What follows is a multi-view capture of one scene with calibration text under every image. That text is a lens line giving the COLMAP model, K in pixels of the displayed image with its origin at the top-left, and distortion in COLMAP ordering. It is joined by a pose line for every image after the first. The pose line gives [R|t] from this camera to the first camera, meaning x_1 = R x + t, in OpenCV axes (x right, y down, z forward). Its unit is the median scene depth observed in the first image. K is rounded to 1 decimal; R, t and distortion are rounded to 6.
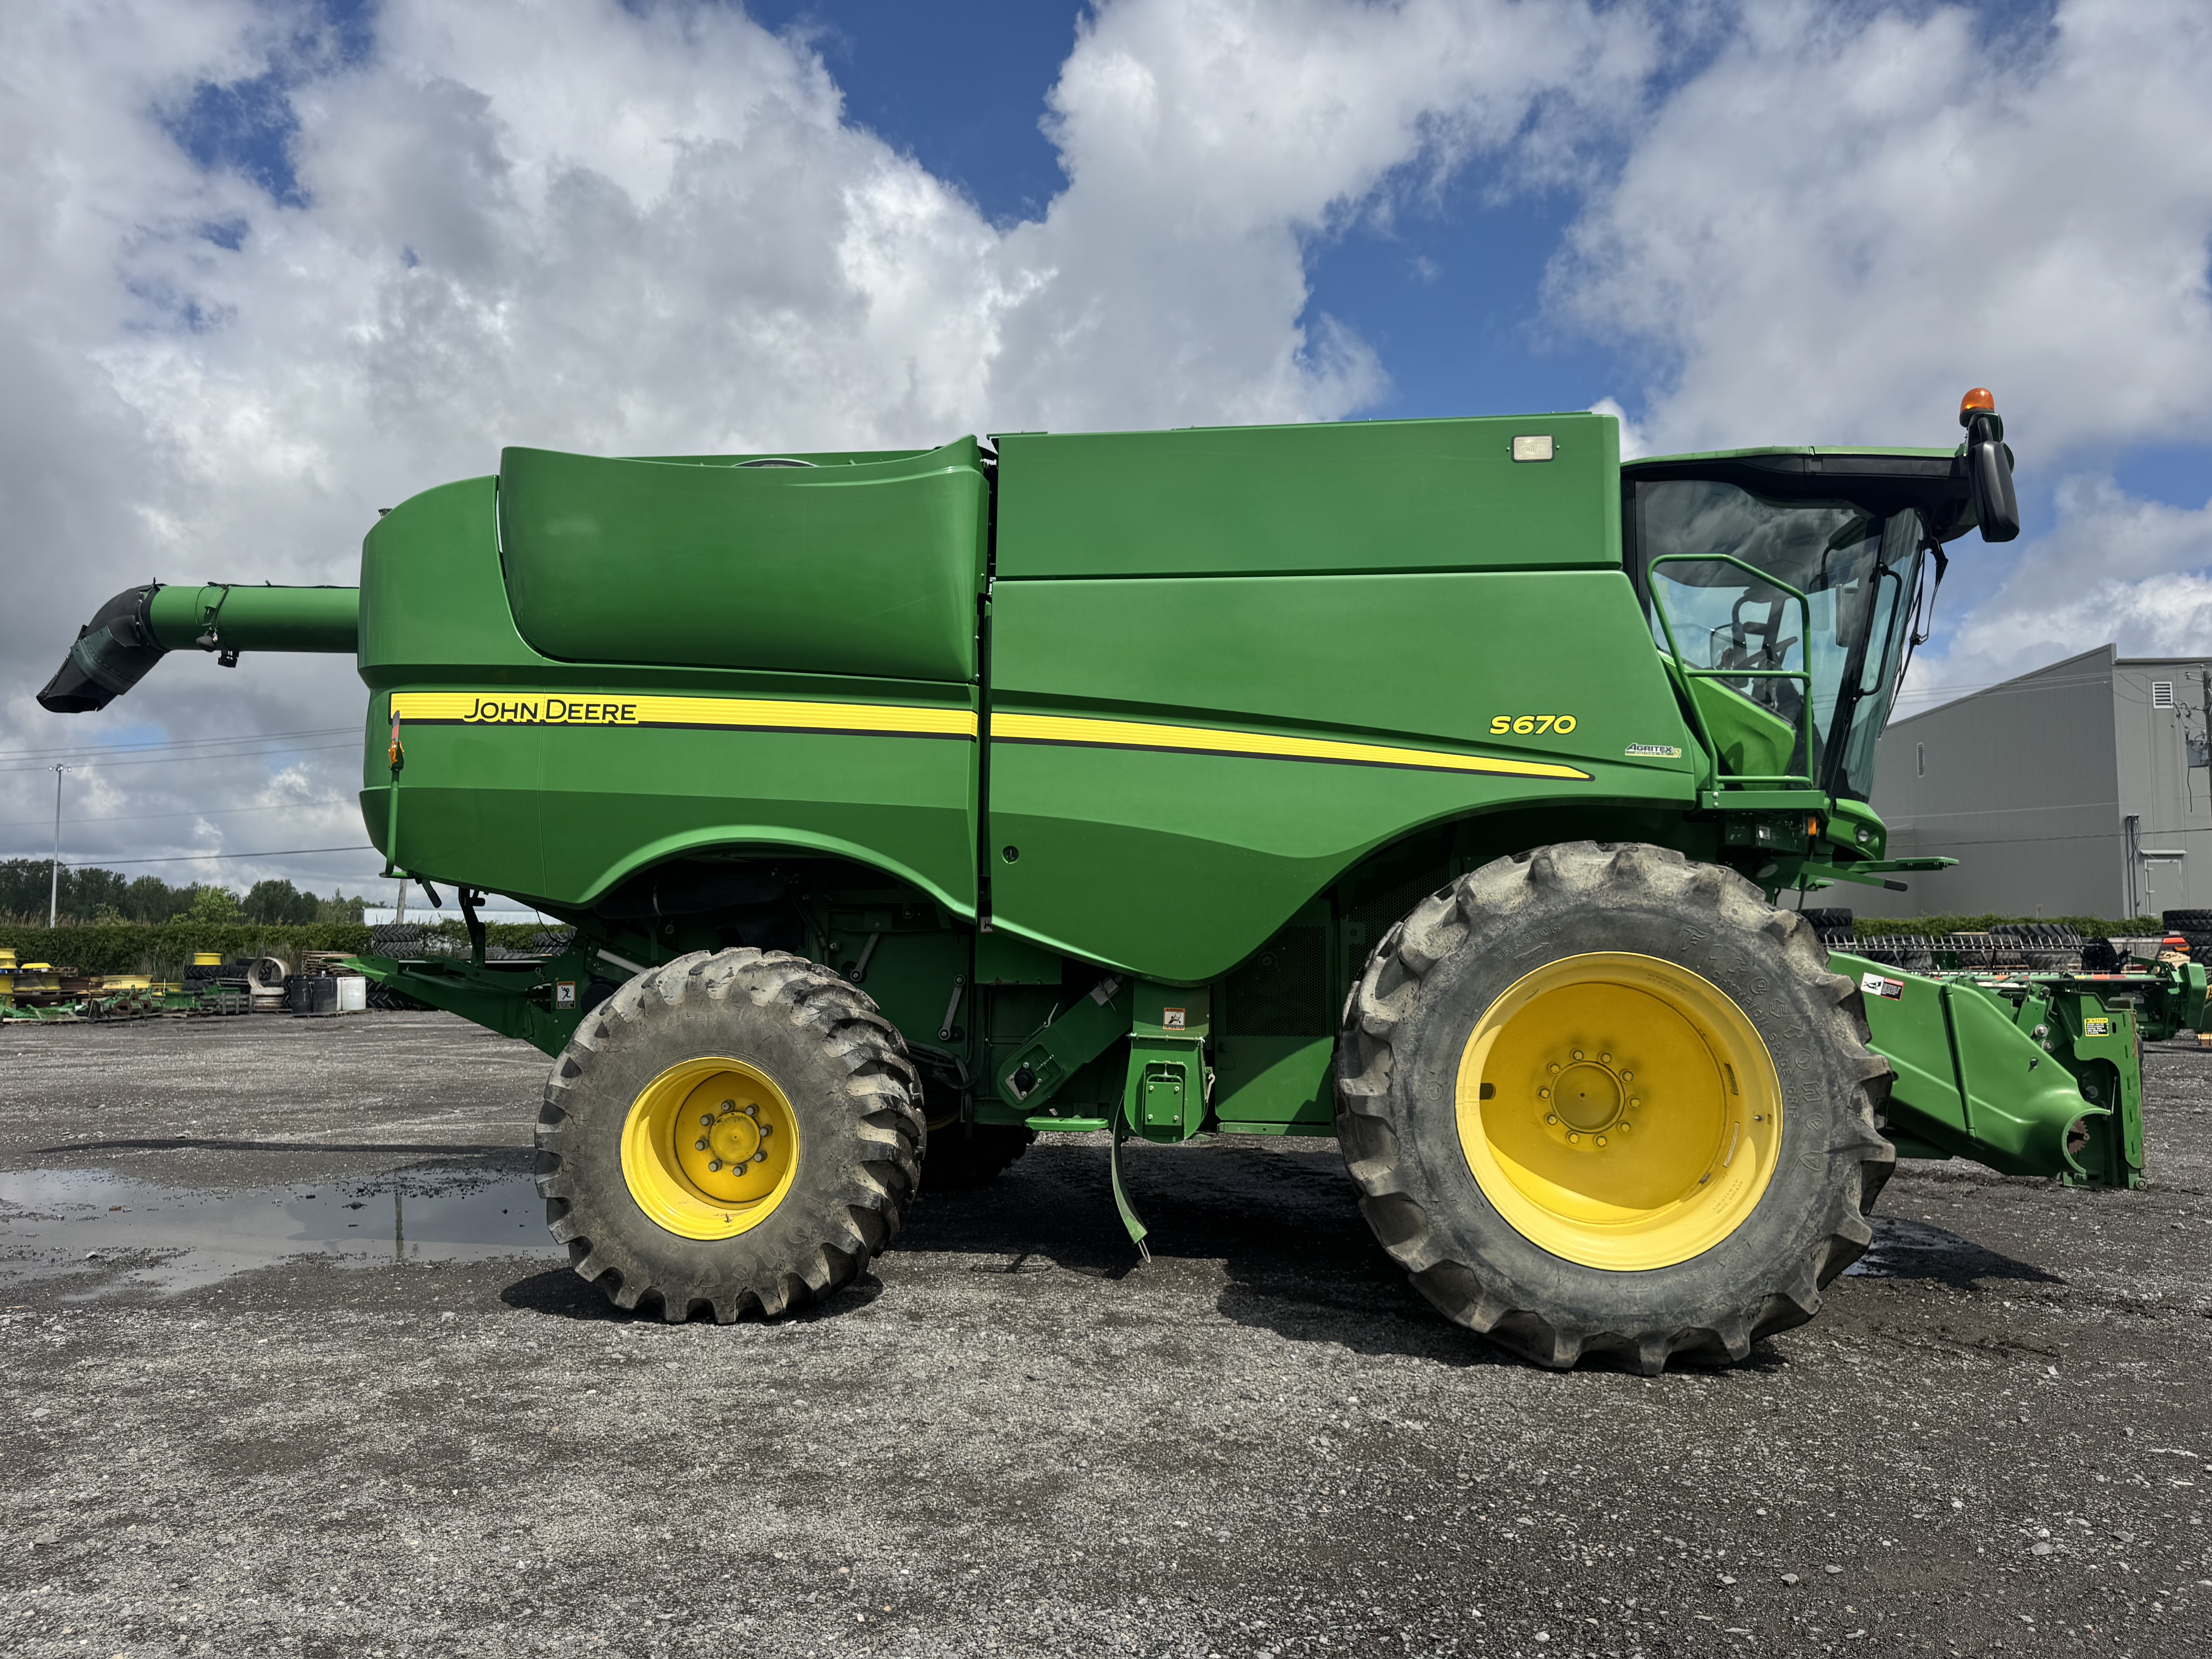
lens RADIAL K [[1557.0, 0, 1106.0], [0, 1557.0, 829.5], [0, 0, 1]] dist [0.147930, -0.297625]
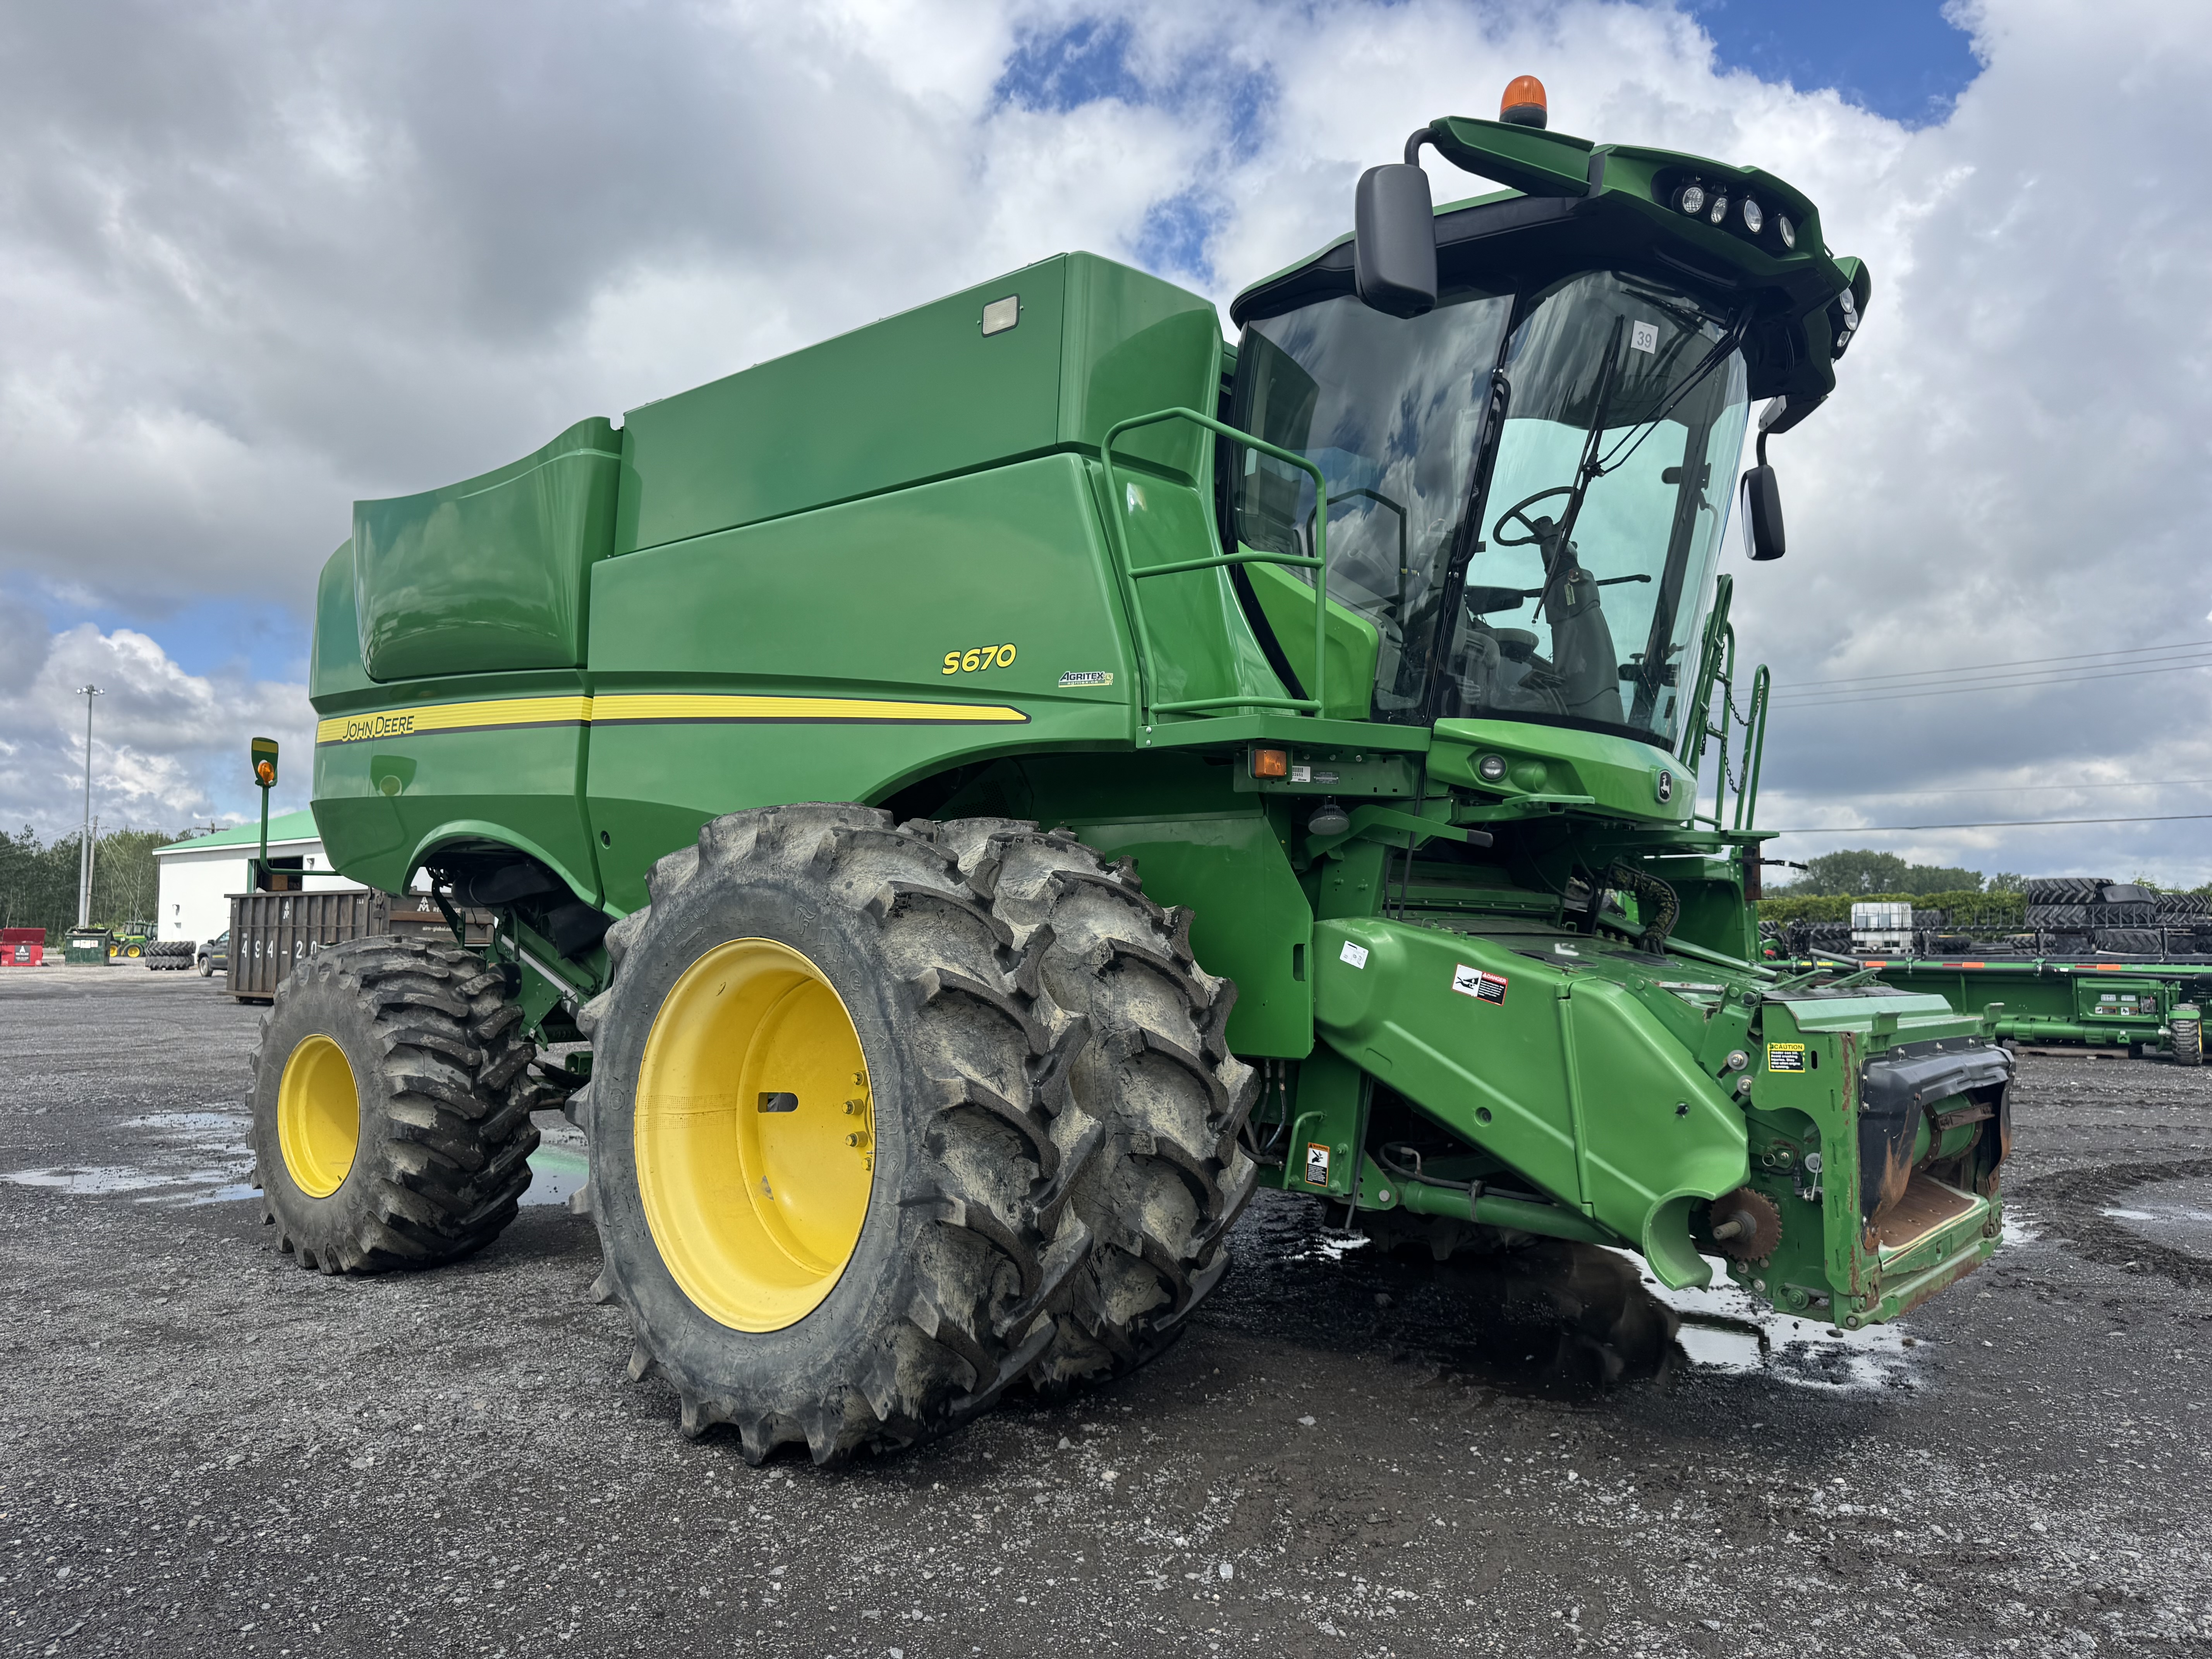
lens RADIAL K [[1557.0, 0, 1106.0], [0, 1557.0, 829.5], [0, 0, 1]] dist [0.147930, -0.297625]
pose [[0.835981, -0.038019, -0.547440, 0.923014], [0.044786, 0.998996, -0.000987, 0.030951], [0.546928, -0.023693, 0.836845, 0.424712]]
